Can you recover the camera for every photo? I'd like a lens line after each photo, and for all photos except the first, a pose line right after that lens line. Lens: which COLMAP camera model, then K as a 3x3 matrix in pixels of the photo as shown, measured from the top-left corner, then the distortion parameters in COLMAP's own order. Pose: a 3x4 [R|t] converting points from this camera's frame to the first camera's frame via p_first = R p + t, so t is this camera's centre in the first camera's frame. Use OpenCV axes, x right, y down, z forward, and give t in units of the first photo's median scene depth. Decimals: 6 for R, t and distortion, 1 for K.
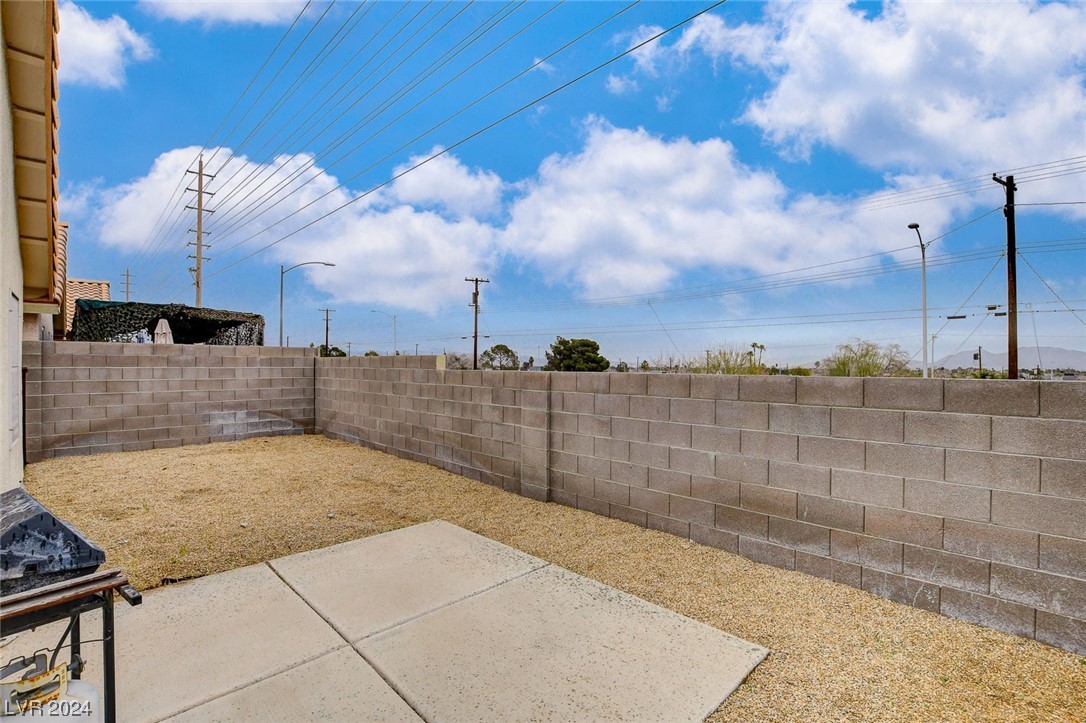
lens RADIAL K [[494.2, 0, 537.9], [0, 494.2, 362.4], [0, 0, 1]] dist [-0.001366, 0.000191]
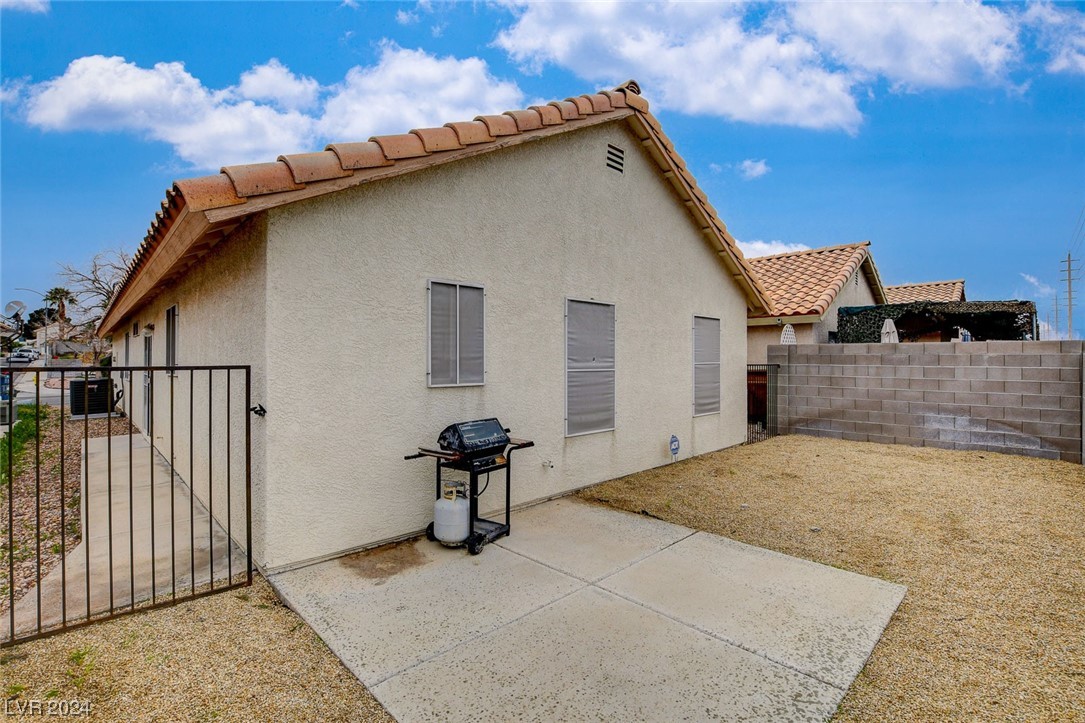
lens RADIAL K [[493.8, 0, 537.5], [0, 493.8, 362.4], [0, 0, 1]] dist [-0.001366, 0.000191]
pose [[0.014451, 0.004097, -0.999887, 0.275380], [0.002034, 0.999989, 0.004126, -0.002493], [0.999894, -0.002093, 0.014442, 0.263135]]
